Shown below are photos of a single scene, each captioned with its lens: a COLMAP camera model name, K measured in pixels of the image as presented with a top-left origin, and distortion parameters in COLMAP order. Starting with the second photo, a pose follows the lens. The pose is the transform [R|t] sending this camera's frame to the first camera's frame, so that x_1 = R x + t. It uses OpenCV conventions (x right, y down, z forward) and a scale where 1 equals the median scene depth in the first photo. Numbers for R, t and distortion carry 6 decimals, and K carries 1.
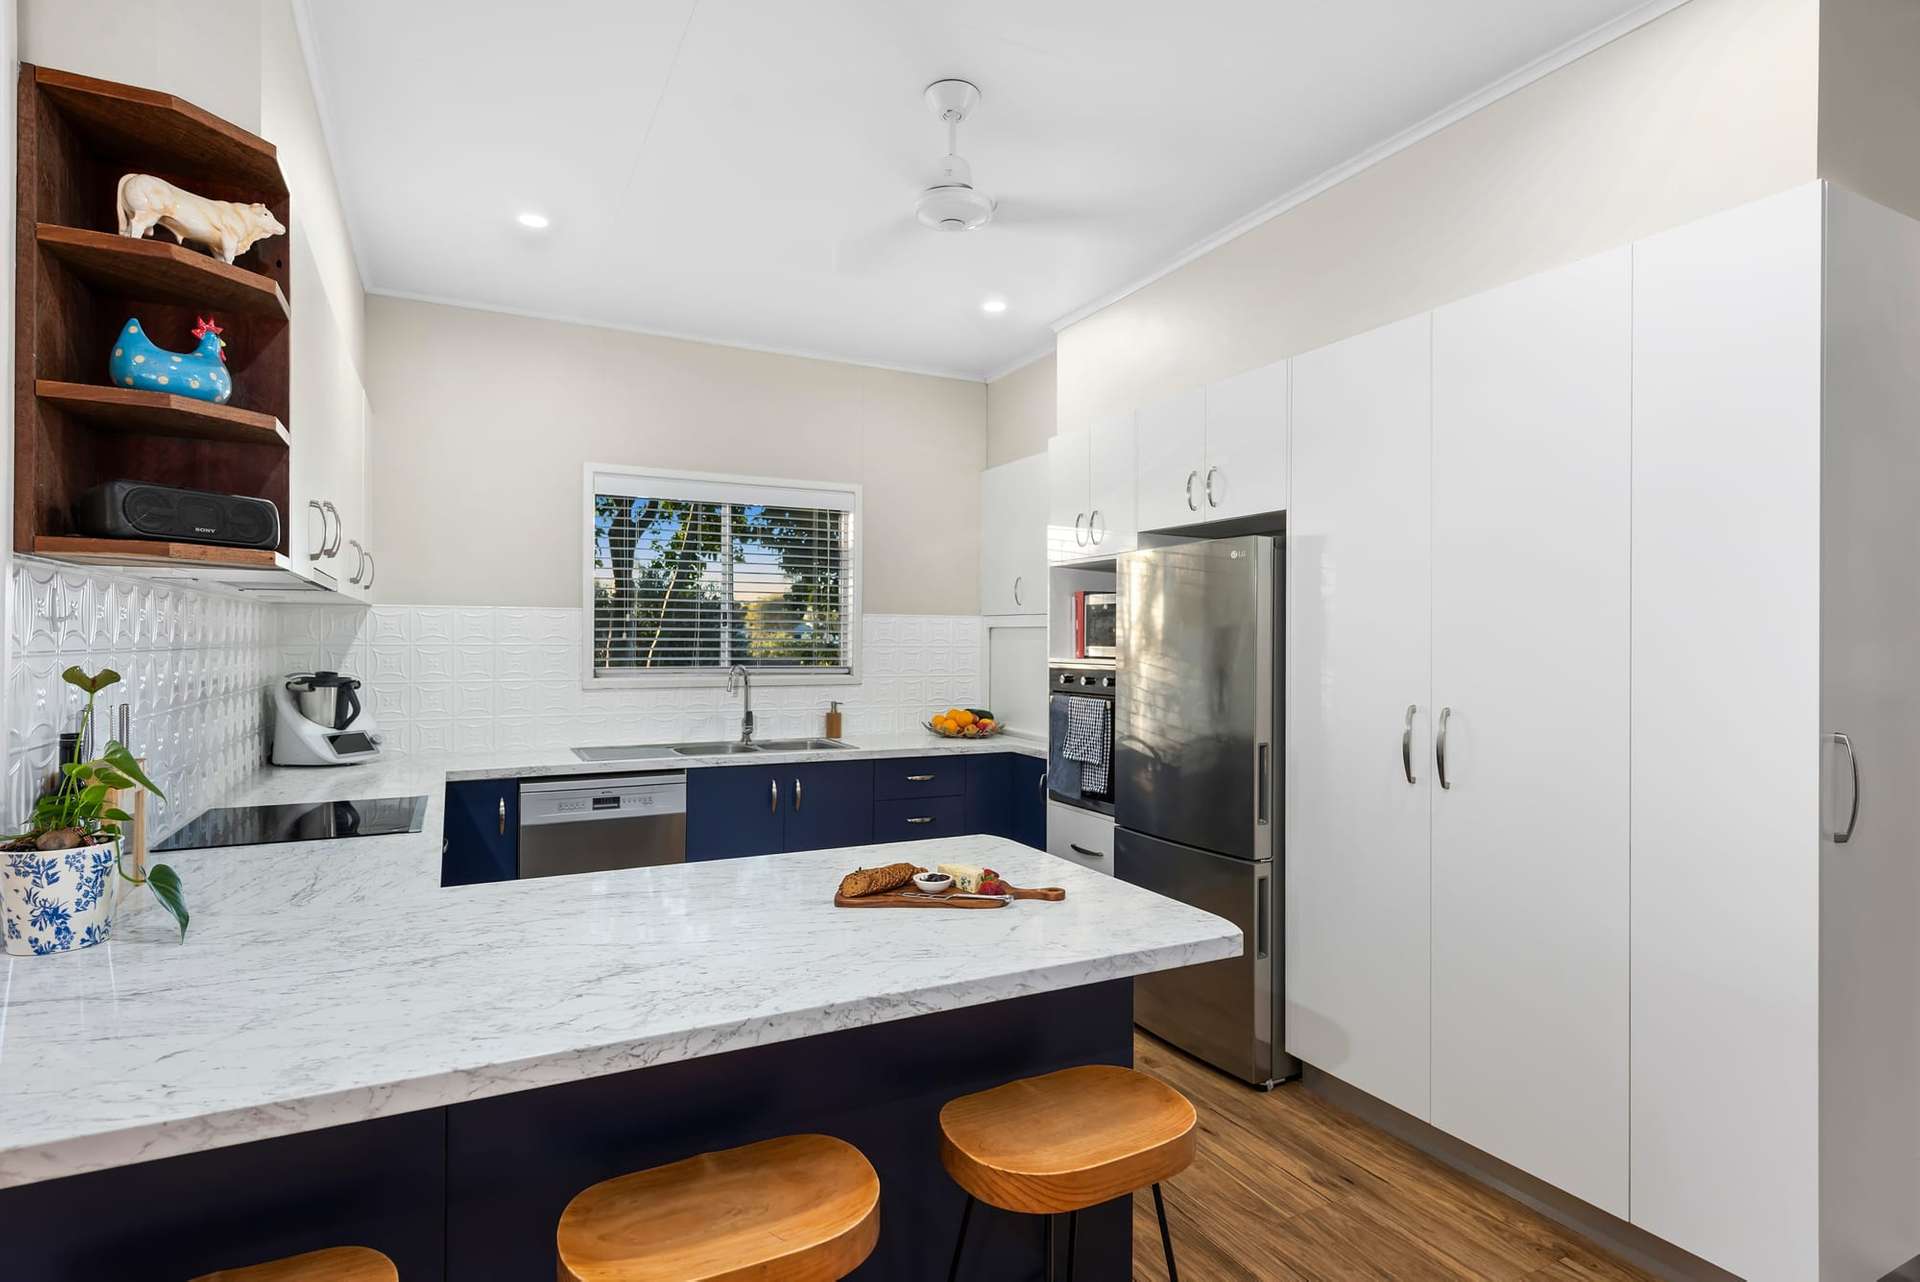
lens RADIAL K [[978.1, 0, 960.6], [0, 978.1, 644.0], [0, 0, 1]] dist [-0.031035, 0.000664]
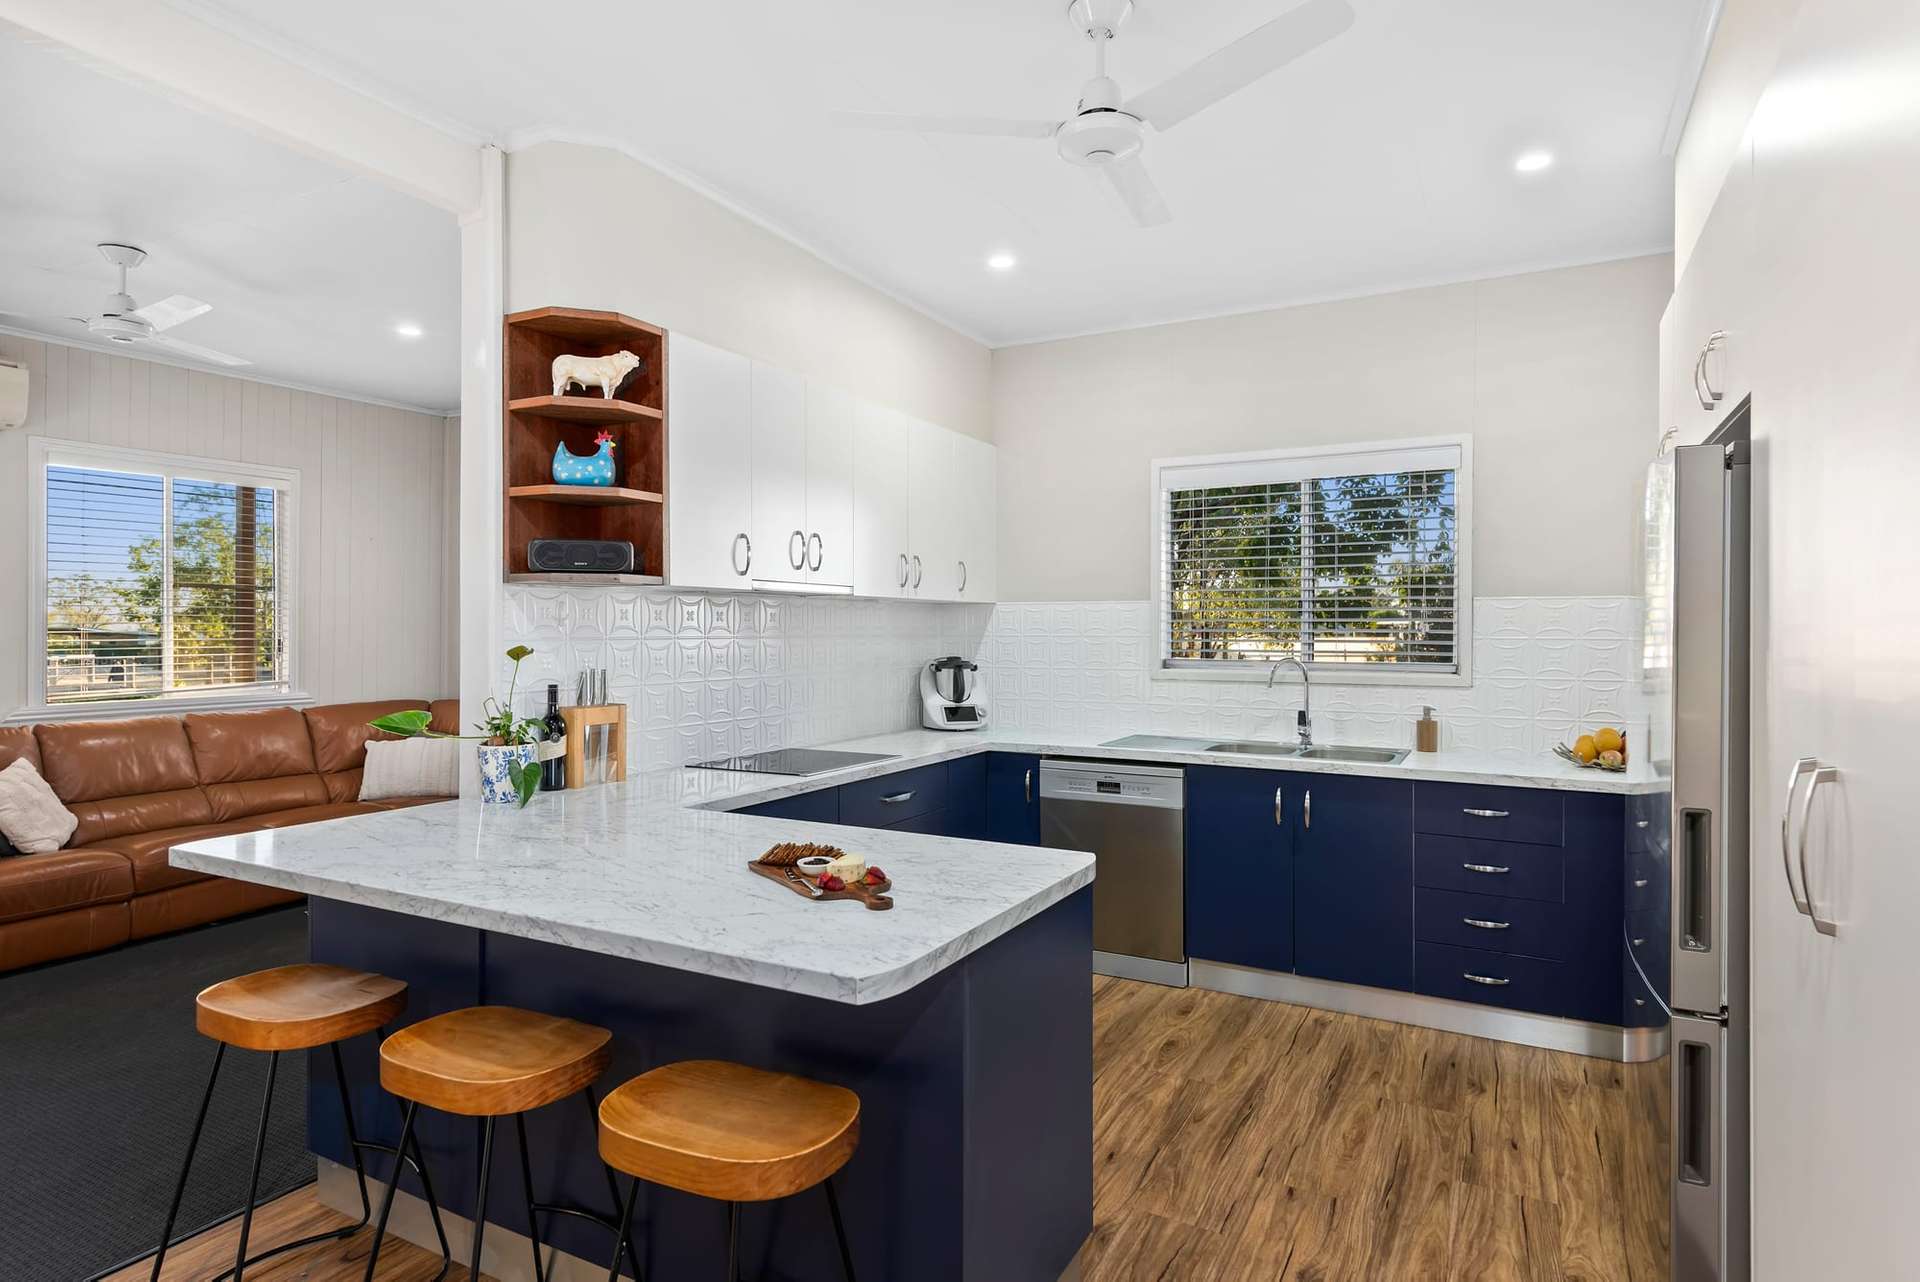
lens RADIAL K [[1036.6, 0, 959.9], [0, 1036.6, 602.7], [0, 0, 1]] dist [0.037202, -0.000292]
pose [[0.557893, -0.023183, -0.829589, 0.549253], [-0.002621, 0.999556, -0.029695, -0.000620], [0.829909, 0.018741, 0.557584, 0.287154]]
